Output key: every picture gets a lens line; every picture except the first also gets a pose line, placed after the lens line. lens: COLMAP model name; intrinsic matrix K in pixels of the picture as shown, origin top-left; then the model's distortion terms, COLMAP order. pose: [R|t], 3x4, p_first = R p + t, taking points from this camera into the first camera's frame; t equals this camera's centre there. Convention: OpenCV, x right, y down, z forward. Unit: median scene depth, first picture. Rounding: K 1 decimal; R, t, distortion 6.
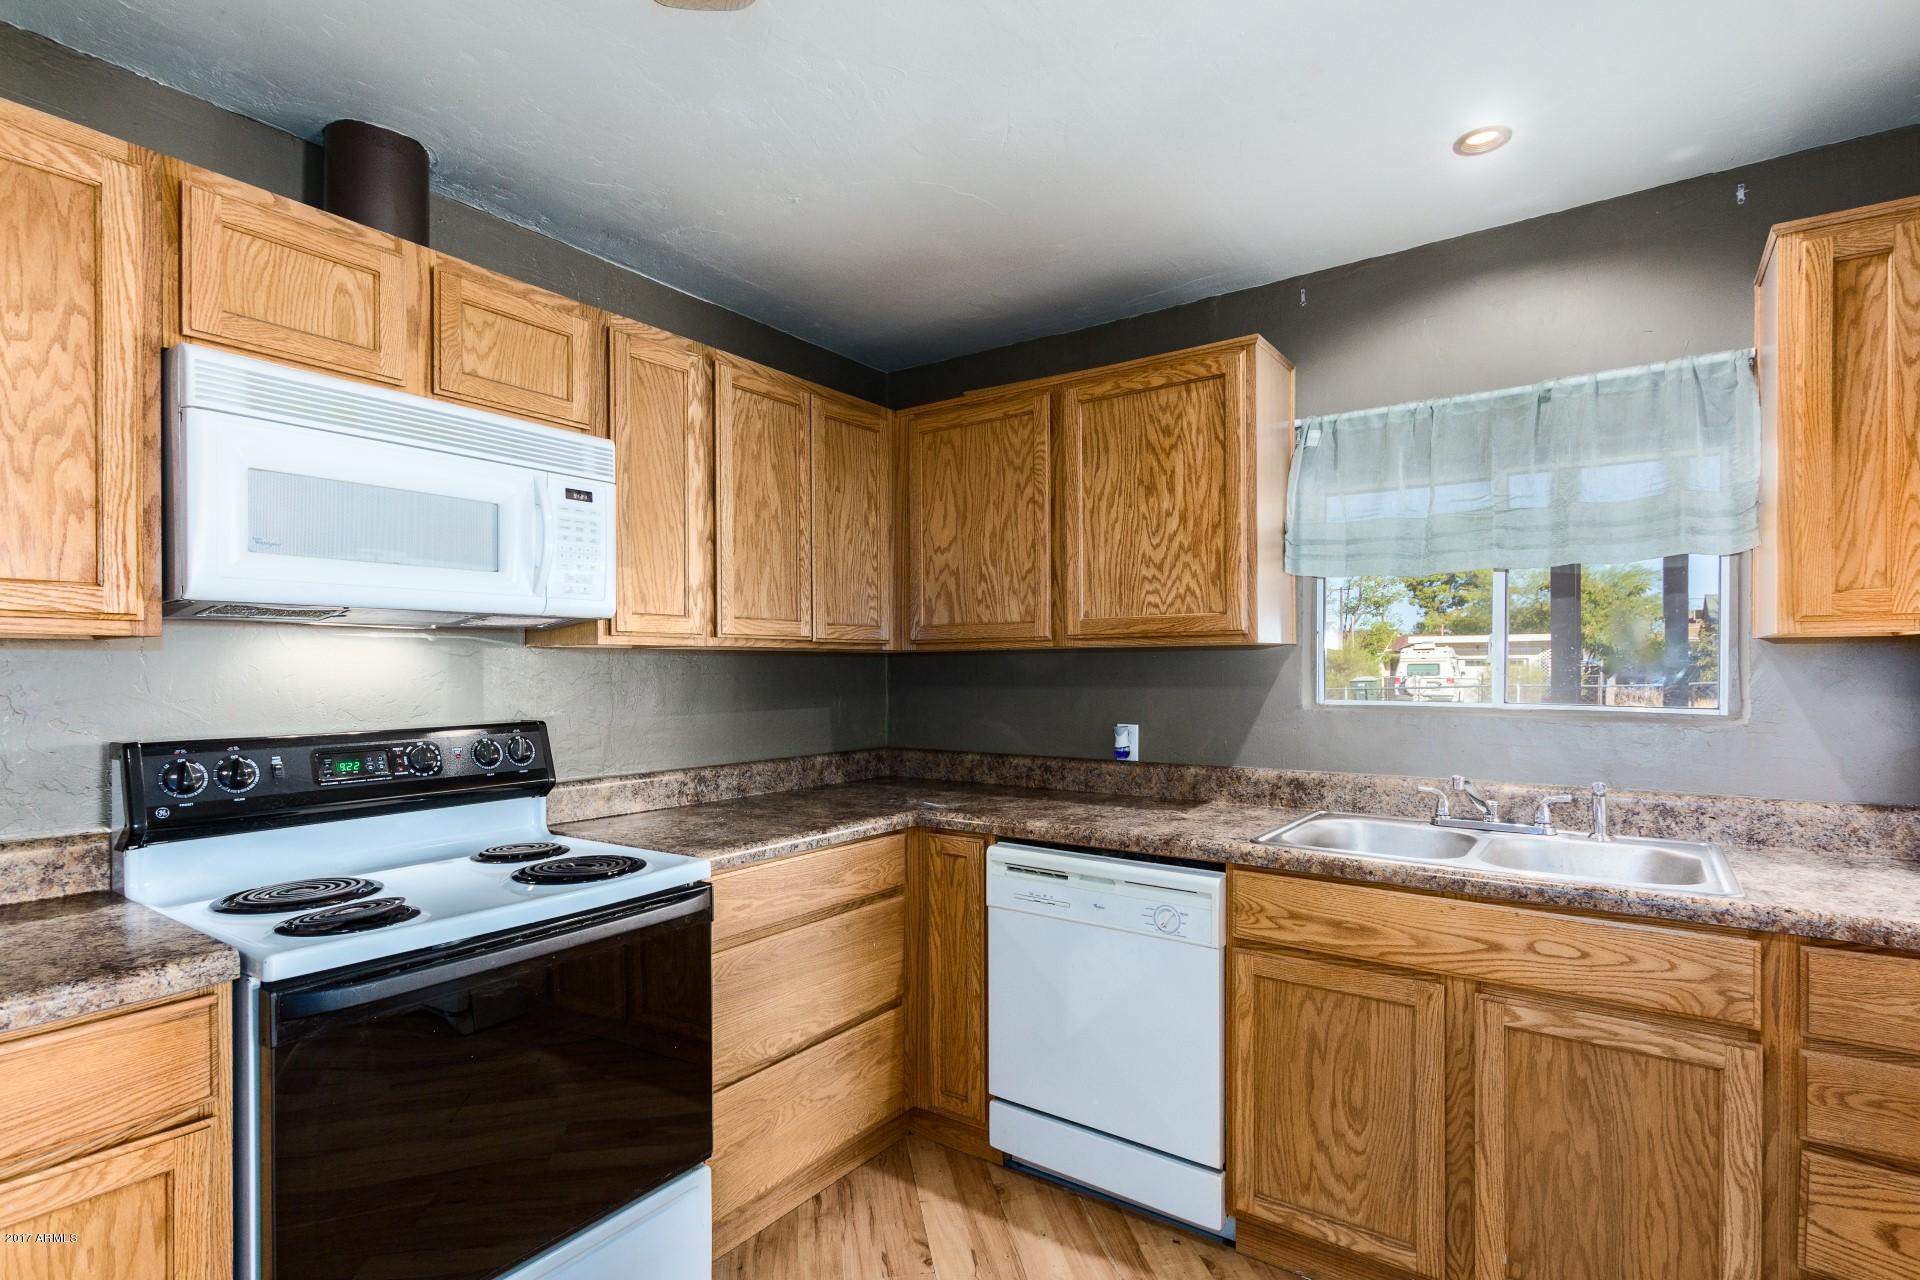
lens RADIAL K [[931.9, 0, 963.3], [0, 931.9, 660.9], [0, 0, 1]] dist [0.008647, -0.000289]
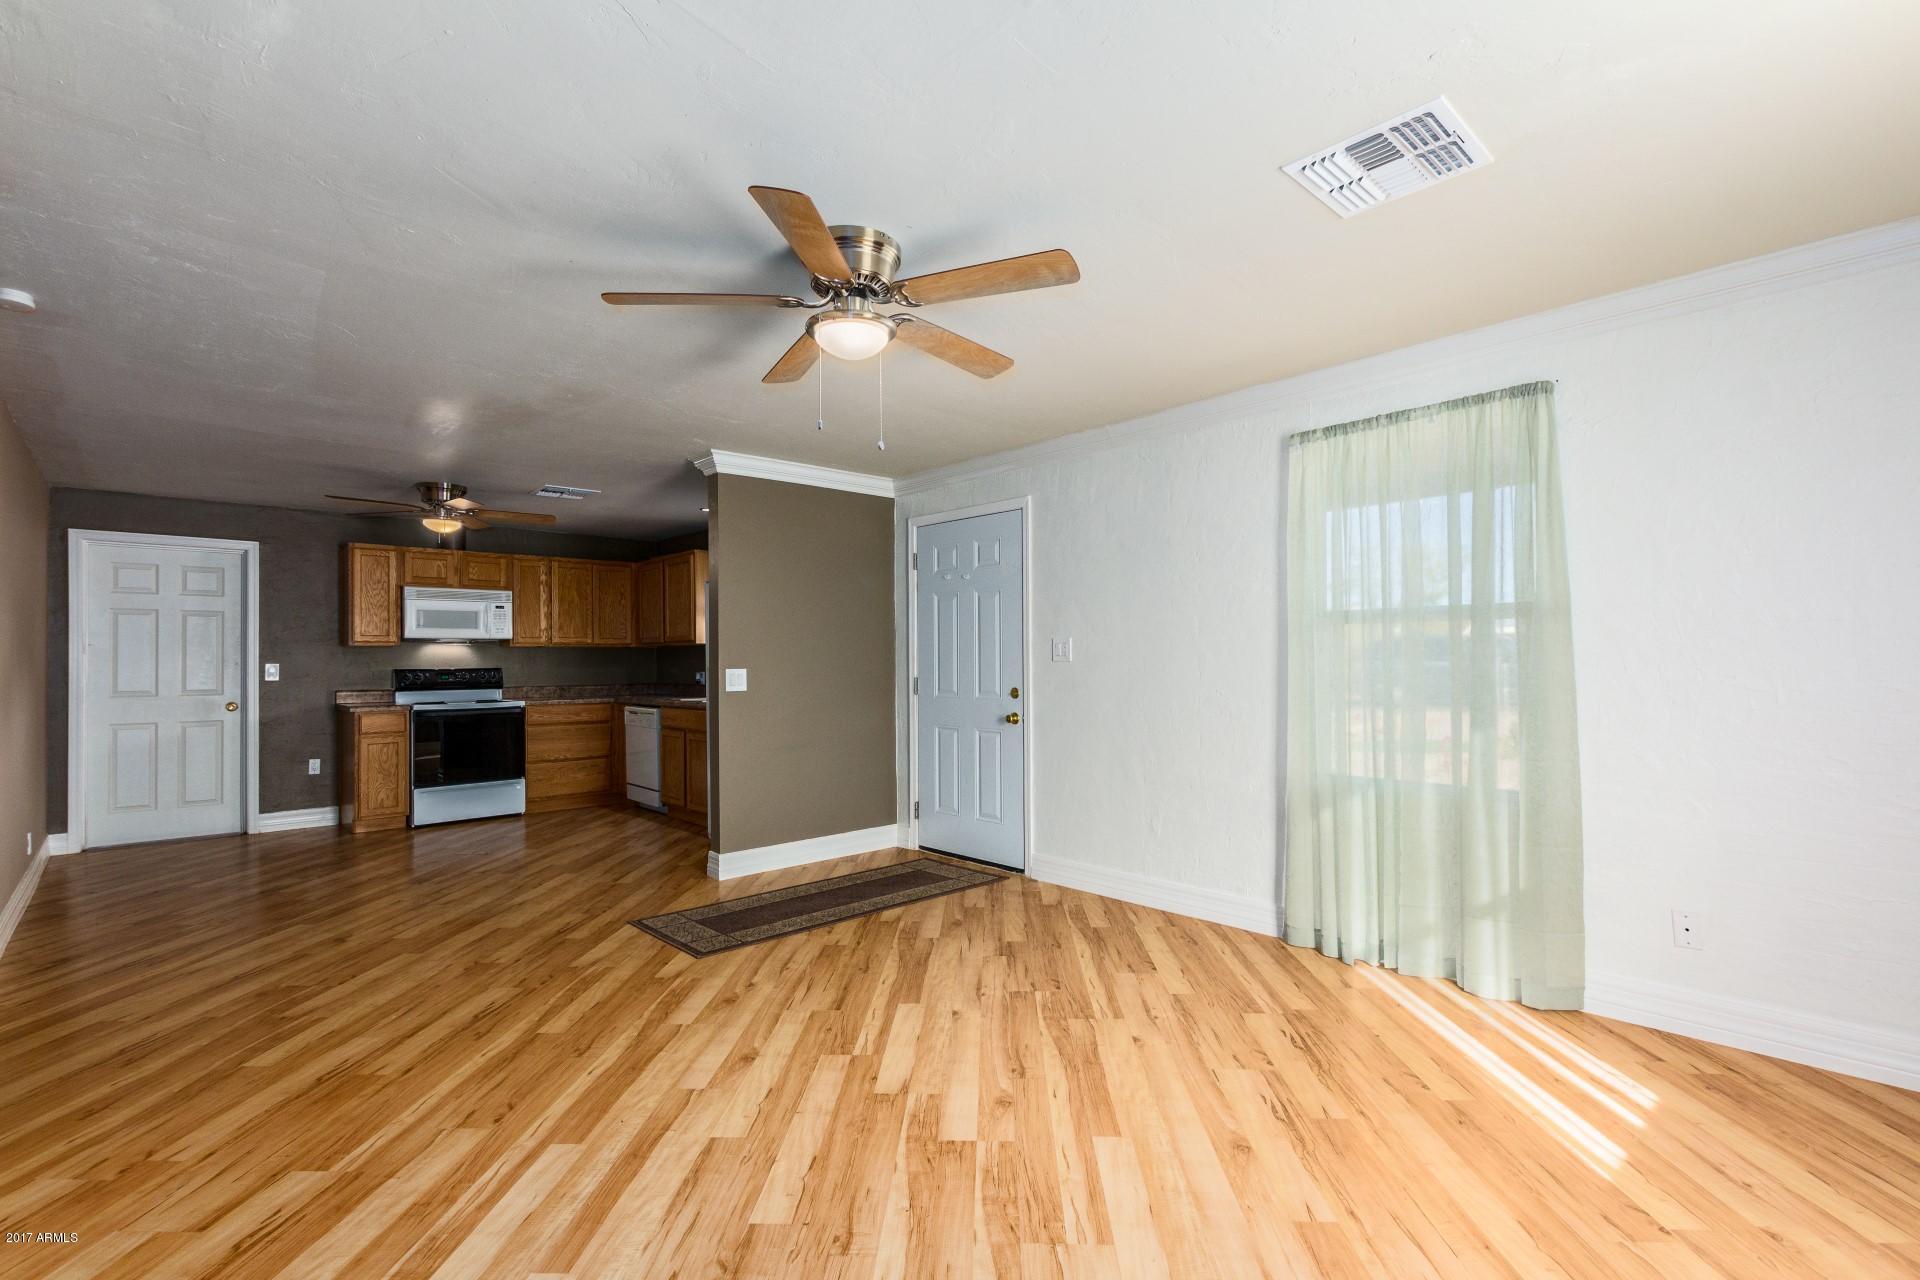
lens RADIAL K [[880.4, 0, 961.1], [0, 880.4, 646.2], [0, 0, 1]] dist [0.007068, -0.000618]
pose [[0.977488, -0.014353, -0.210503, 1.928049], [0.011052, 0.999797, -0.016848, 0.056019], [0.210702, 0.014143, 0.977448, -1.869062]]
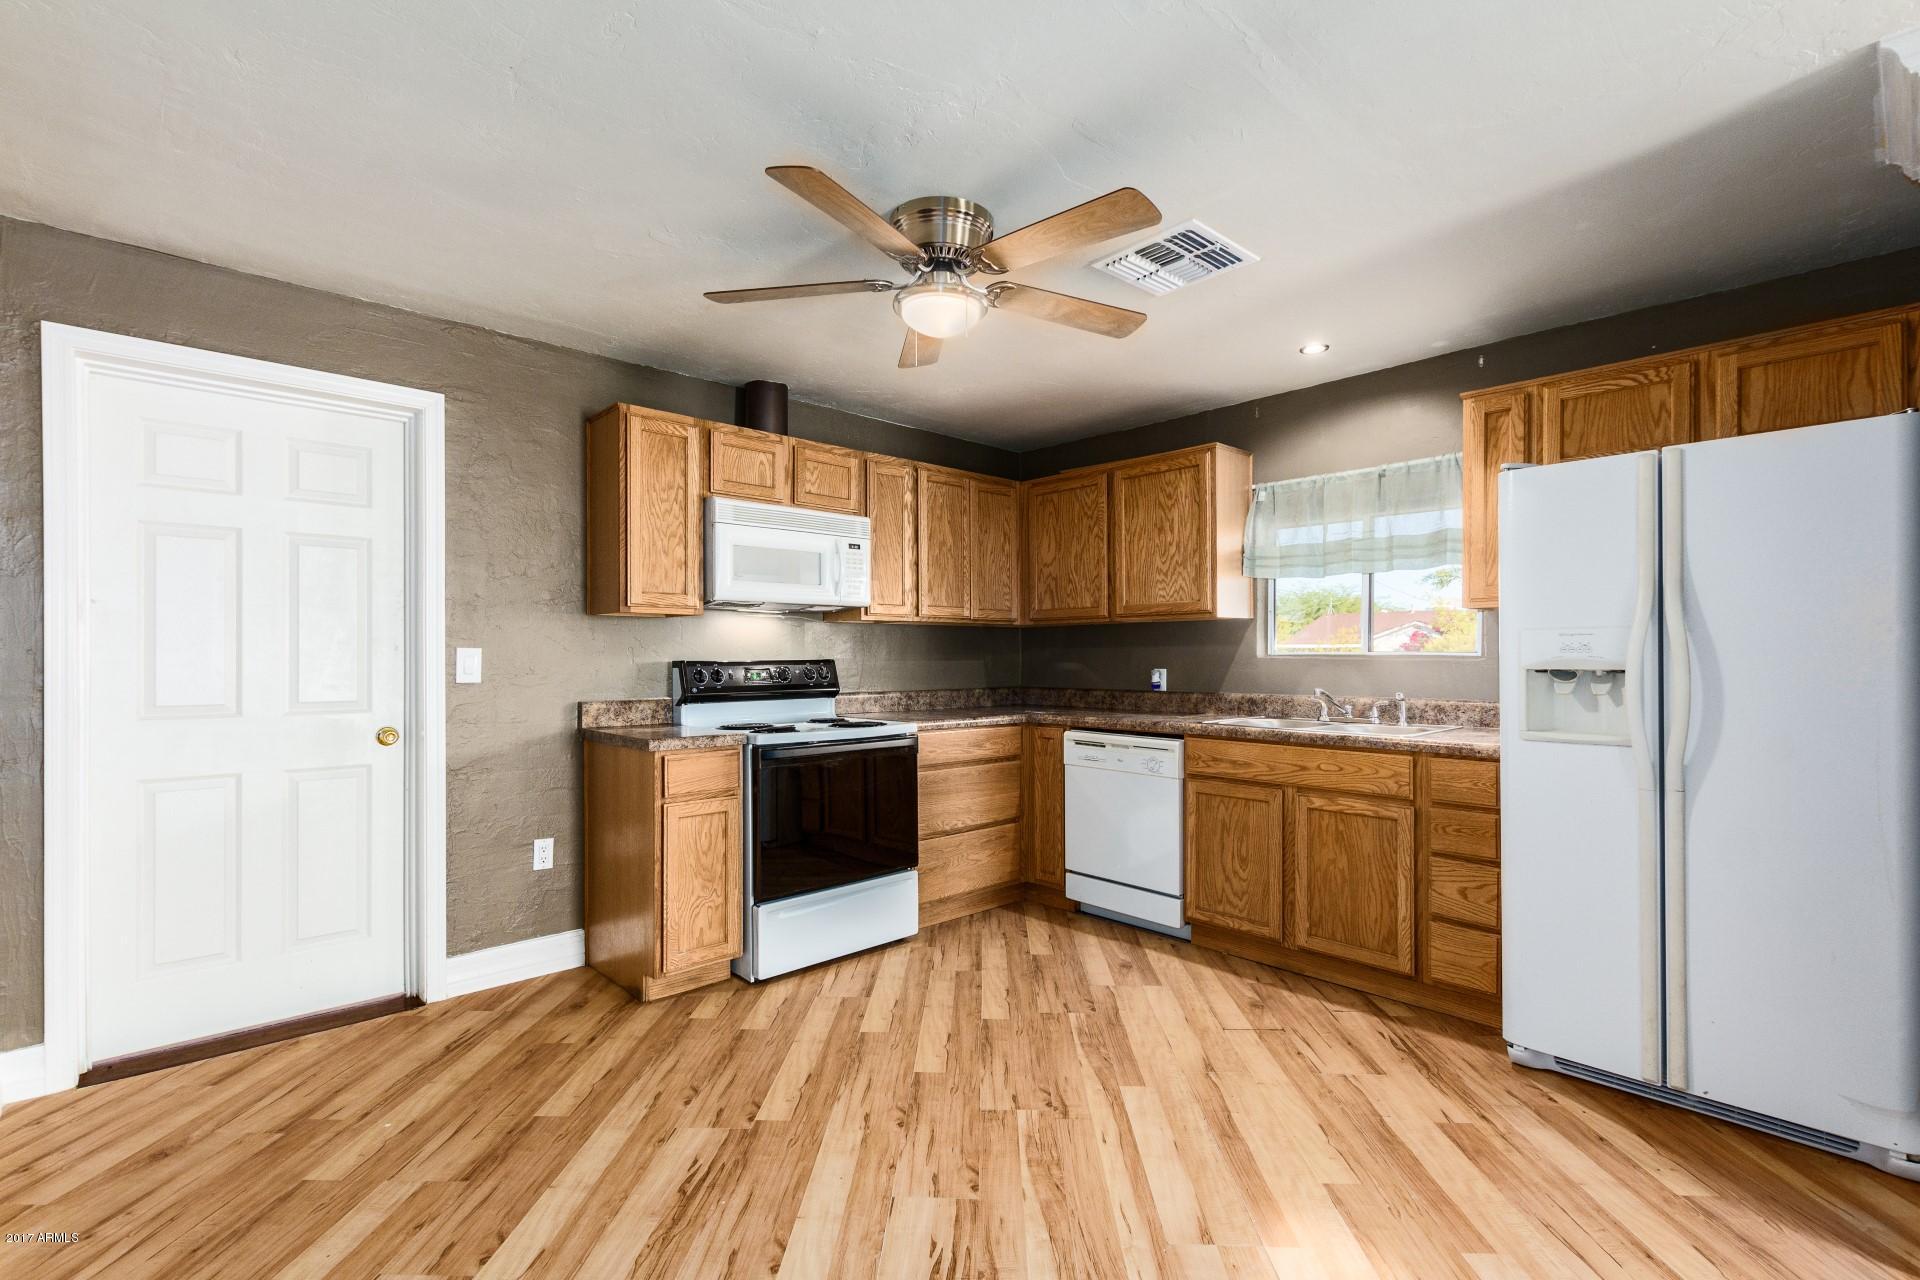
lens RADIAL K [[880.4, 0, 961.1], [0, 880.4, 646.2], [0, 0, 1]] dist [0.007068, -0.000618]
pose [[0.979999, -0.000945, -0.199001, 0.178431], [0.000197, 0.999993, -0.003778, 0.042913], [0.199003, 0.003663, 0.979992, -0.747559]]
